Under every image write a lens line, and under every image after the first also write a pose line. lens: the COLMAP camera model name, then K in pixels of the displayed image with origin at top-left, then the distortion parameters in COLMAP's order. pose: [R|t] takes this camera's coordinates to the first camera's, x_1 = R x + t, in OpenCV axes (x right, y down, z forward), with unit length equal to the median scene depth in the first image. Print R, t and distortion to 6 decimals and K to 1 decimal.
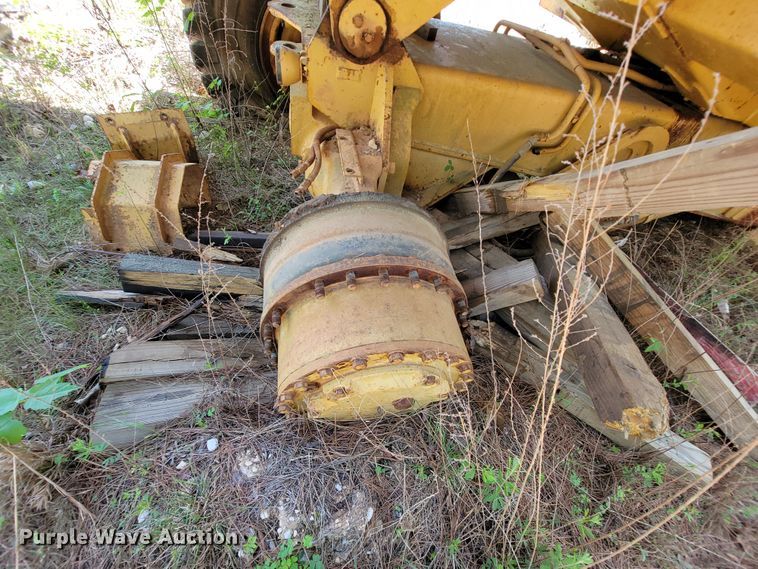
lens RADIAL K [[307.2, 0, 375.1], [0, 307.2, 284.1], [0, 0, 1]] dist [-0.006386, -0.001616]
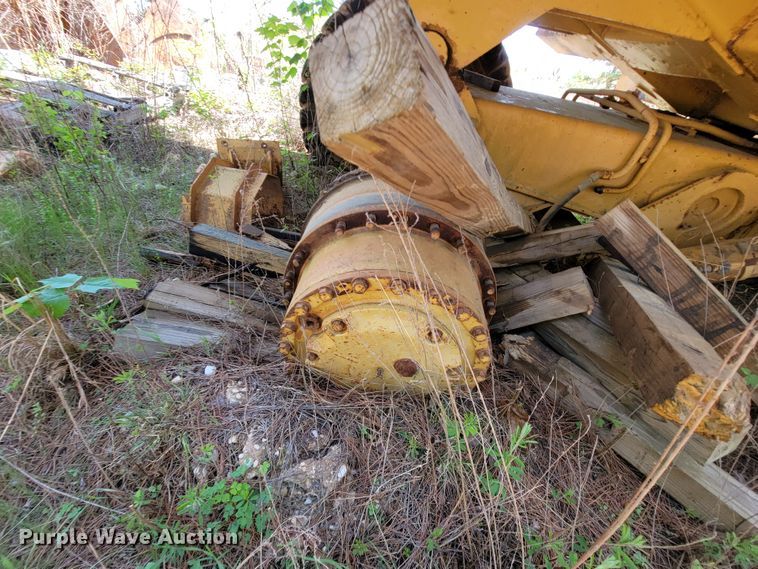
lens RADIAL K [[307.2, 0, 376.4], [0, 307.2, 284.7], [0, 0, 1]] dist [-0.006386, -0.001616]
pose [[0.969497, 0.133711, -0.205419, 0.115477], [-0.178411, 0.959644, -0.217378, 0.266552], [0.168063, 0.247396, 0.954227, 0.046997]]
